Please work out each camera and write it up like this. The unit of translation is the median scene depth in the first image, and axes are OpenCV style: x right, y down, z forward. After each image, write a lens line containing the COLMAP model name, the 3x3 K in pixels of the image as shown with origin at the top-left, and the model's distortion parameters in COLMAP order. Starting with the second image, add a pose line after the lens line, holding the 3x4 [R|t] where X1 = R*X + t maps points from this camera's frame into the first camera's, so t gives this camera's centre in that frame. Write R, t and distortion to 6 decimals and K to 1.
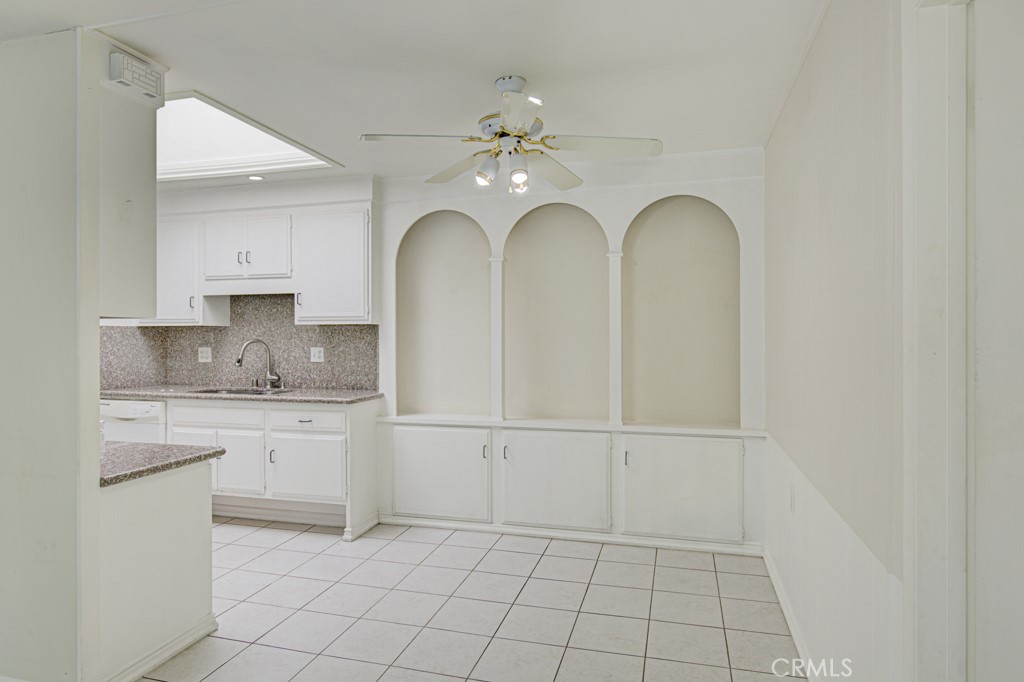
lens RADIAL K [[587.0, 0, 509.9], [0, 587.0, 340.1], [0, 0, 1]] dist [0.023188, 0.000766]
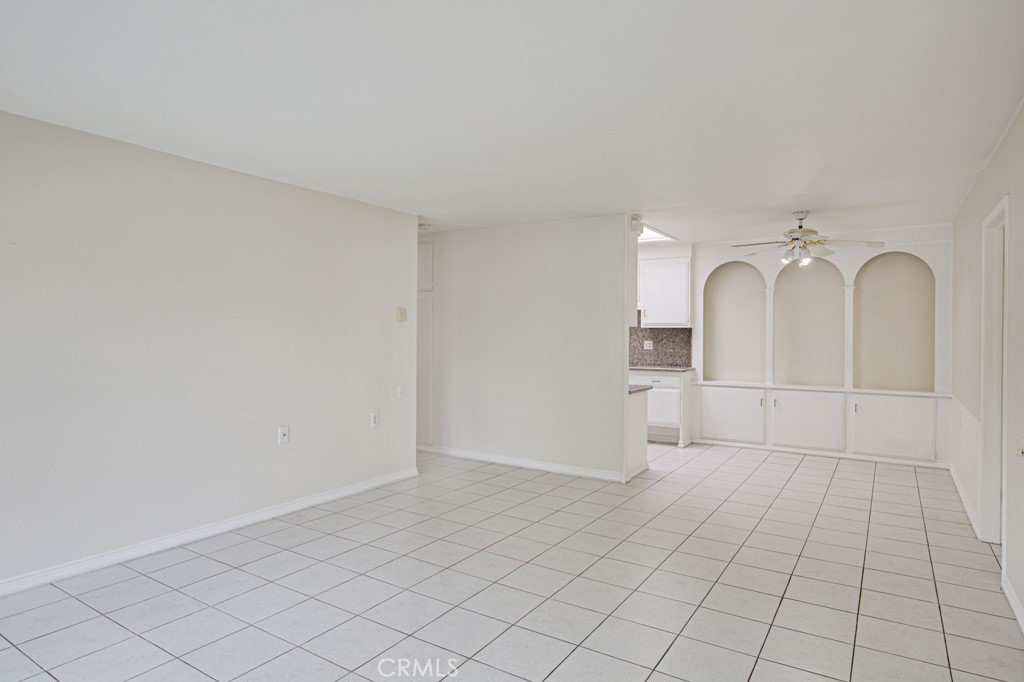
lens RADIAL K [[587.0, 0, 521.0], [0, 587.0, 336.9], [0, 0, 1]] dist [0.023188, 0.000766]
pose [[0.960650, 0.010354, -0.277569, -0.244959], [-0.011480, 0.999931, -0.002431, 0.010541], [0.277525, 0.005522, 0.960703, -0.860446]]
